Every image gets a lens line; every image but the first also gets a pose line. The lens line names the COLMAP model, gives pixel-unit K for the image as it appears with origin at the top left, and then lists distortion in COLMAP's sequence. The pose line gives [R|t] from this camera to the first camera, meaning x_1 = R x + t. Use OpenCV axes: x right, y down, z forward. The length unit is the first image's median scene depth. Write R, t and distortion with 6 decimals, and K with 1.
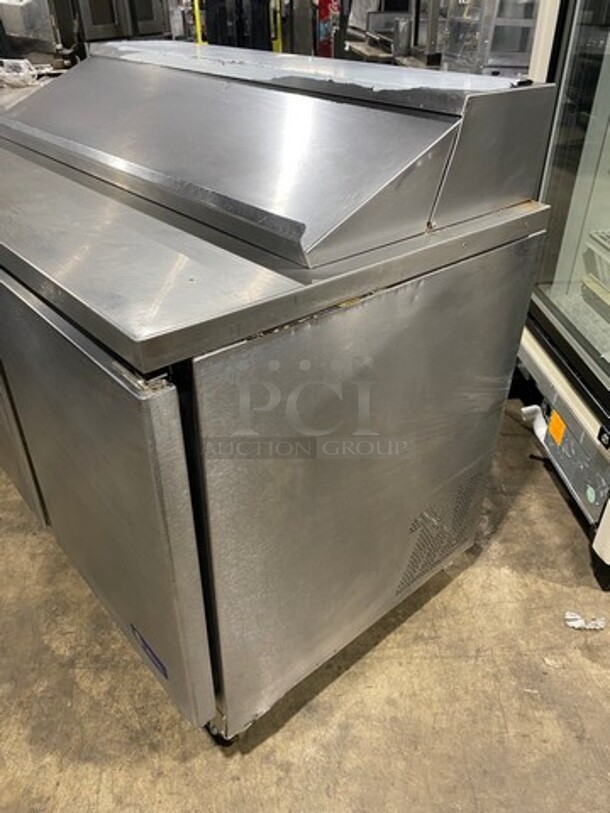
lens RADIAL K [[613.9, 0, 306.4], [0, 613.9, 409.2], [0, 0, 1]] dist [0.023819, -0.019830]
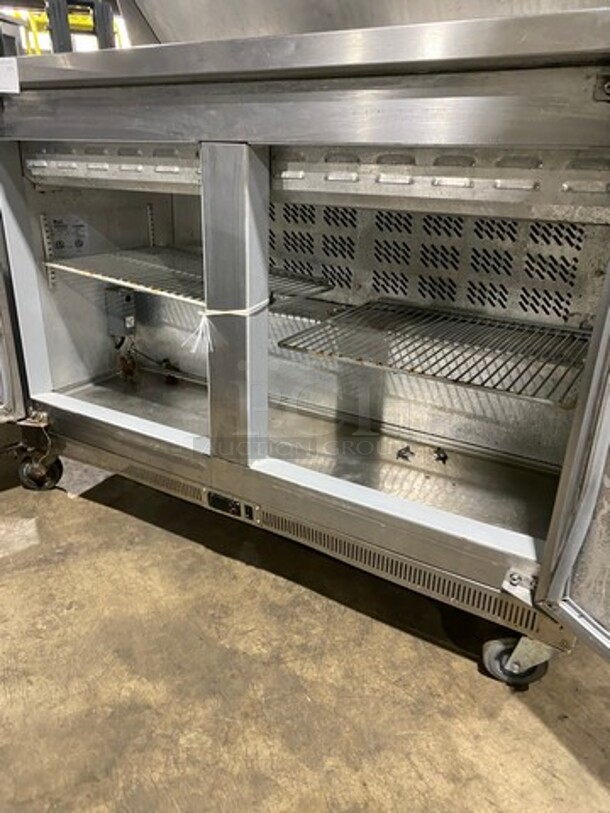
lens RADIAL K [[613.9, 0, 297.0], [0, 613.9, 409.2], [0, 0, 1]] dist [0.023819, -0.019830]
pose [[0.952969, -0.109517, 0.282589, -0.564007], [0.160001, 0.973697, -0.162213, 0.246319], [-0.257391, 0.199799, 0.945426, 0.210221]]
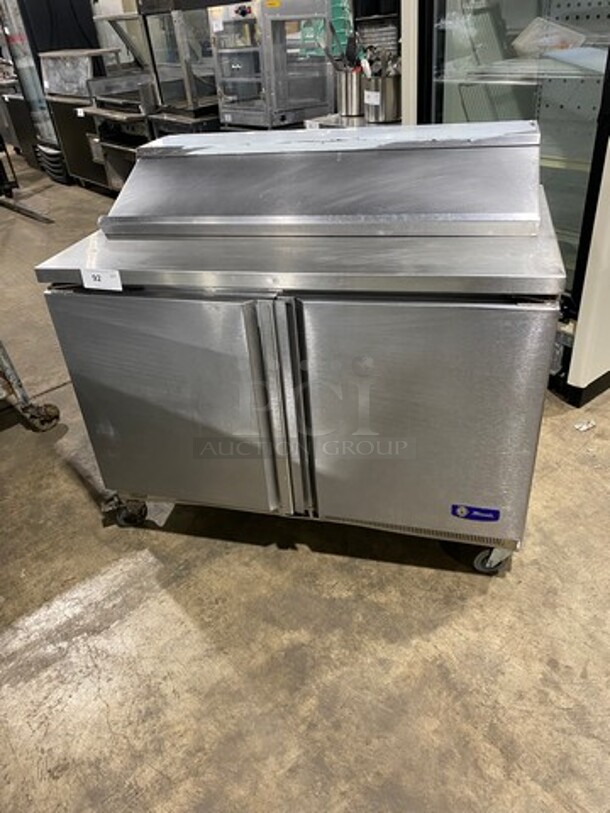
lens RADIAL K [[613.9, 0, 306.1], [0, 613.9, 401.9], [0, 0, 1]] dist [0.023819, -0.019830]
pose [[0.824754, -0.356538, 0.438932, -0.936382], [0.380621, 0.924053, 0.035407, -0.058482], [-0.418220, 0.137865, 0.897822, -0.181567]]
